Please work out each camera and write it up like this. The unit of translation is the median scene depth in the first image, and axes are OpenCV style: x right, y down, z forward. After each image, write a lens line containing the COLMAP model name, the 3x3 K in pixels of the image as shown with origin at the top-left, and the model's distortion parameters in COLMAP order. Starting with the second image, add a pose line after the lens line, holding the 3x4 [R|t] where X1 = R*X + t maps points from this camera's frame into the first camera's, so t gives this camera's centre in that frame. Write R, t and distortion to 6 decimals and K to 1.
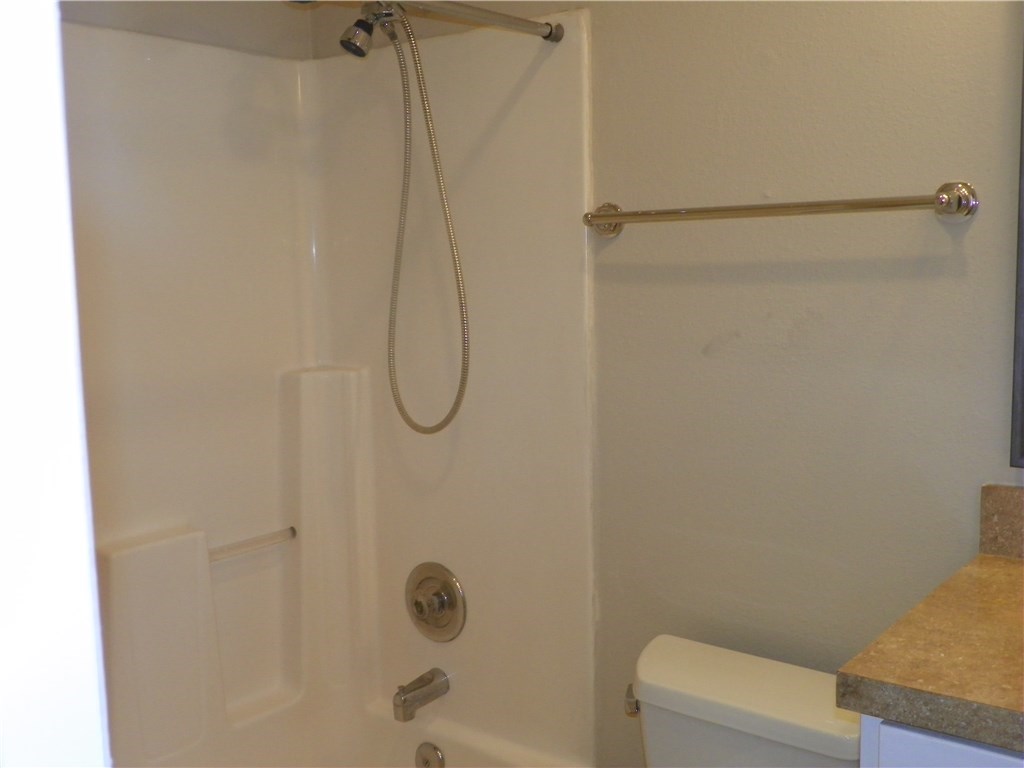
lens RADIAL K [[1073.6, 0, 508.9], [0, 1073.6, 387.8], [0, 0, 1]] dist [-0.005733, 0.000000]
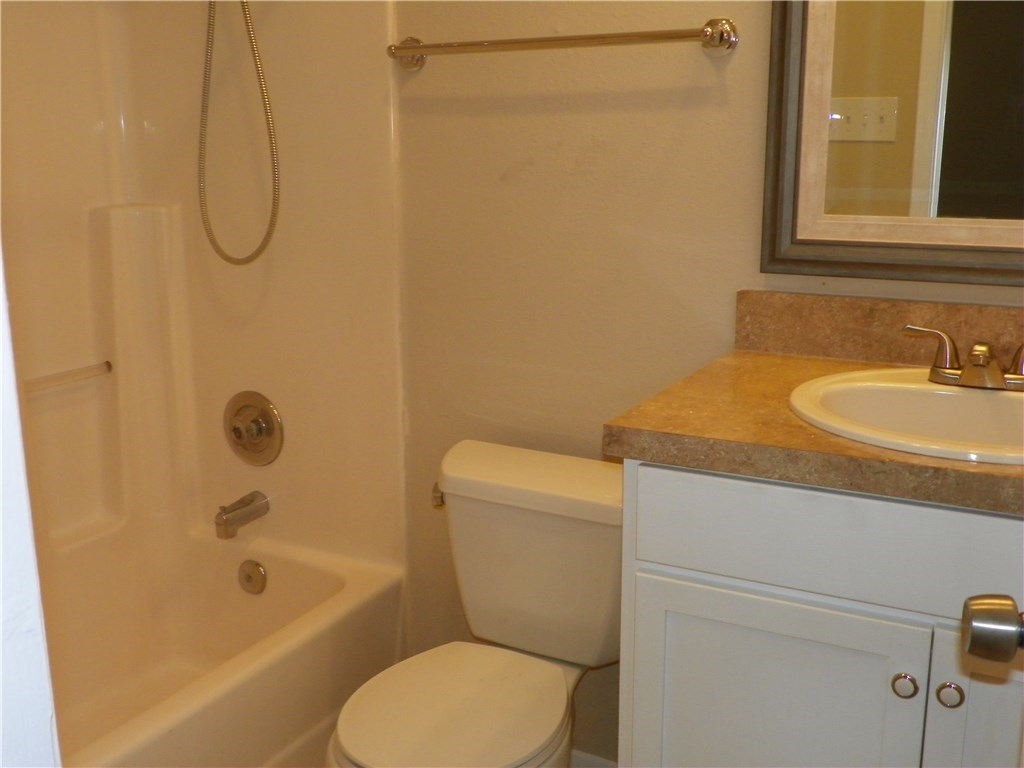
lens RADIAL K [[1073.6, 0, 511.2], [0, 1073.6, 385.7], [0, 0, 1]] dist [-0.005733, 0.000000]
pose [[0.985391, -0.022157, 0.168858, 0.004097], [0.004487, 0.994534, 0.104316, 0.055991], [-0.170246, -0.102034, 0.980105, -0.077120]]
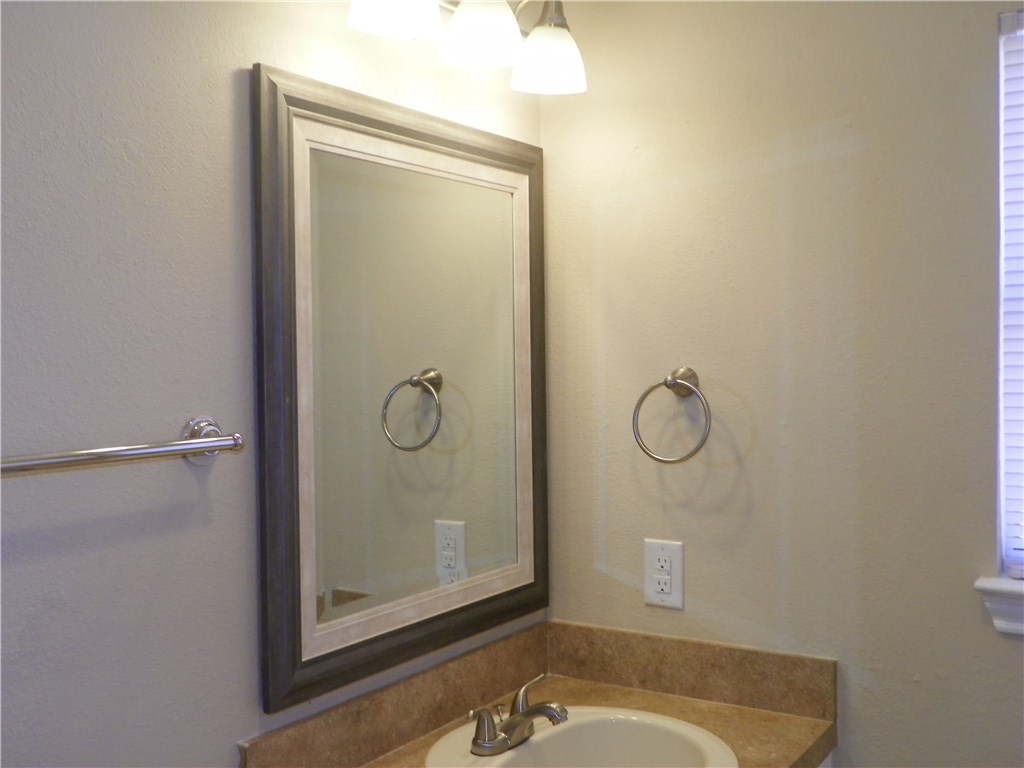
lens RADIAL K [[1073.6, 0, 512.0], [0, 1073.6, 382.1], [0, 0, 1]] dist [-0.005733, 0.000000]
pose [[-0.082032, 0.003411, 0.996624, -0.385441], [0.144840, 0.989418, 0.008536, -0.150946], [-0.986049, 0.145051, -0.081658, 0.635952]]
